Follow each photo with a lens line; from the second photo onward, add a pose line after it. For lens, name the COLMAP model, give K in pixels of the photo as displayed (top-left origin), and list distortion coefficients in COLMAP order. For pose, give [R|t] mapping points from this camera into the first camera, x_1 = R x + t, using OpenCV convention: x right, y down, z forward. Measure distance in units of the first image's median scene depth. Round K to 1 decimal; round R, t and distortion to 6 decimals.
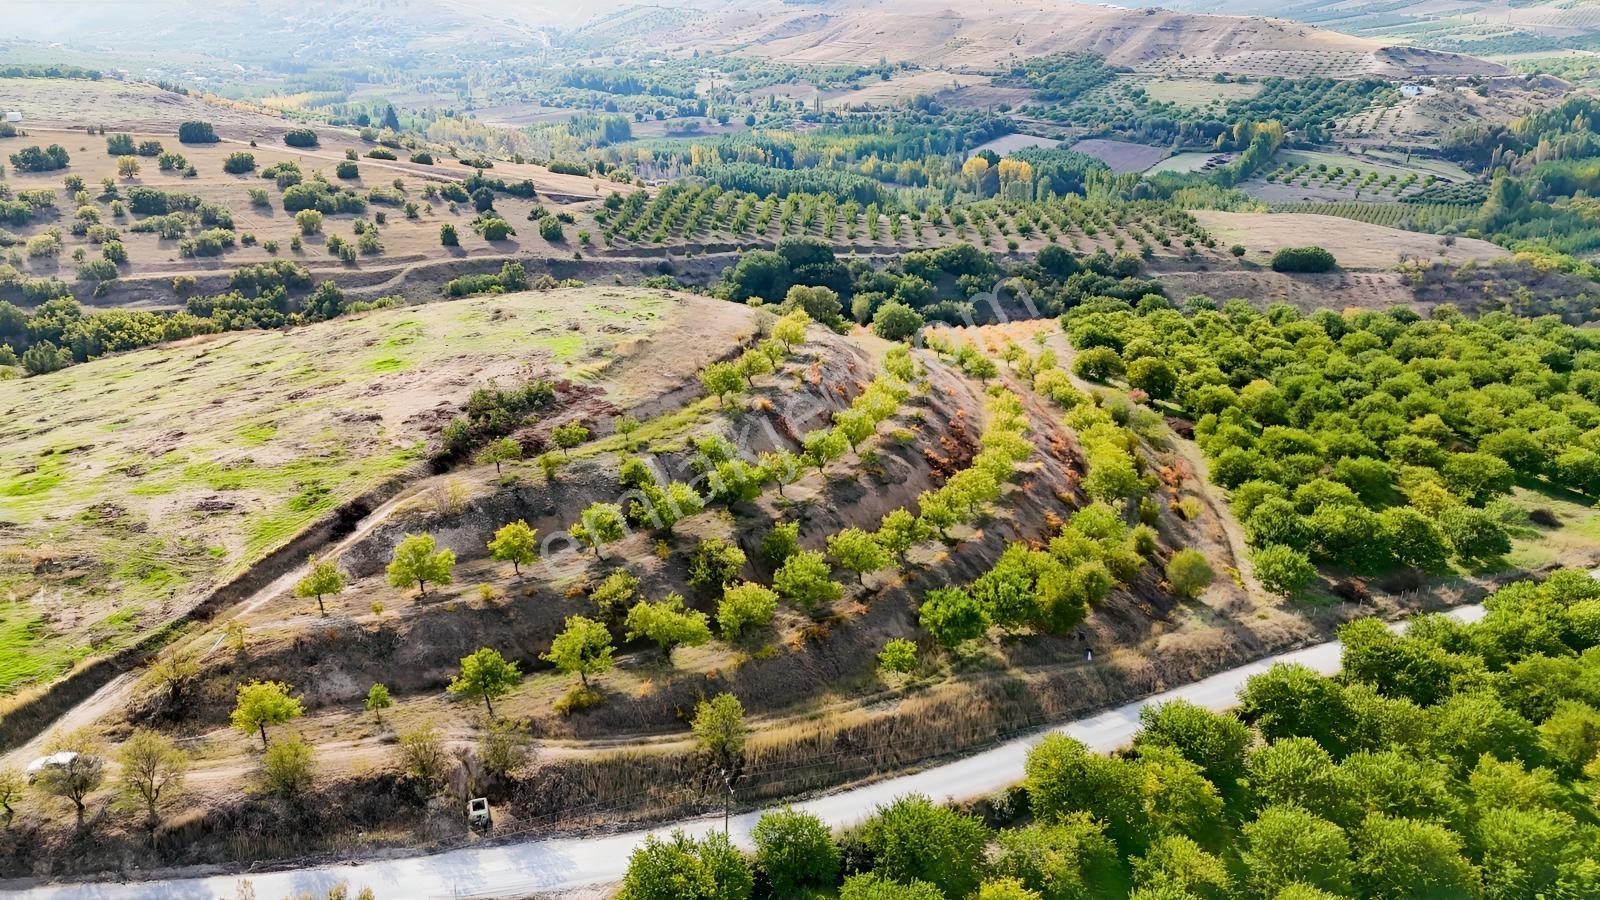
lens RADIAL K [[1164.0, 0, 797.0], [0, 1164.0, 455.6], [0, 0, 1]] dist [0.086231, -0.095353]
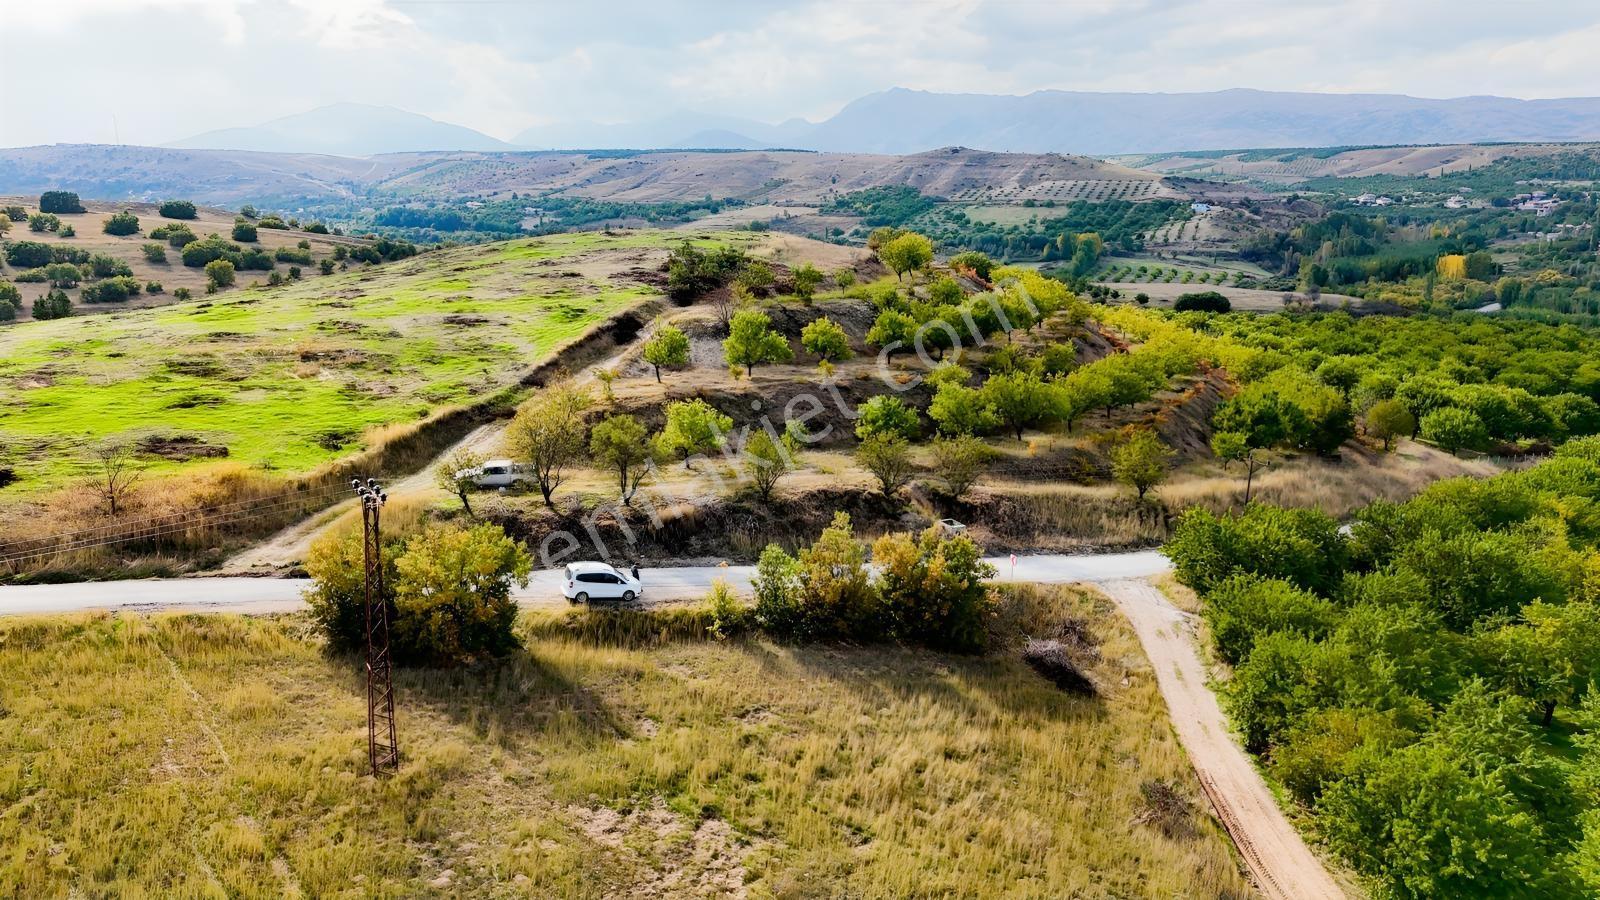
lens RADIAL K [[1164.0, 0, 797.0], [0, 1164.0, 455.6], [0, 0, 1]] dist [0.086231, -0.095353]
pose [[0.983857, -0.043454, 0.173601, -0.121672], [0.066150, 0.989672, -0.127174, 0.080079], [-0.166282, 0.136605, 0.976570, 0.038374]]
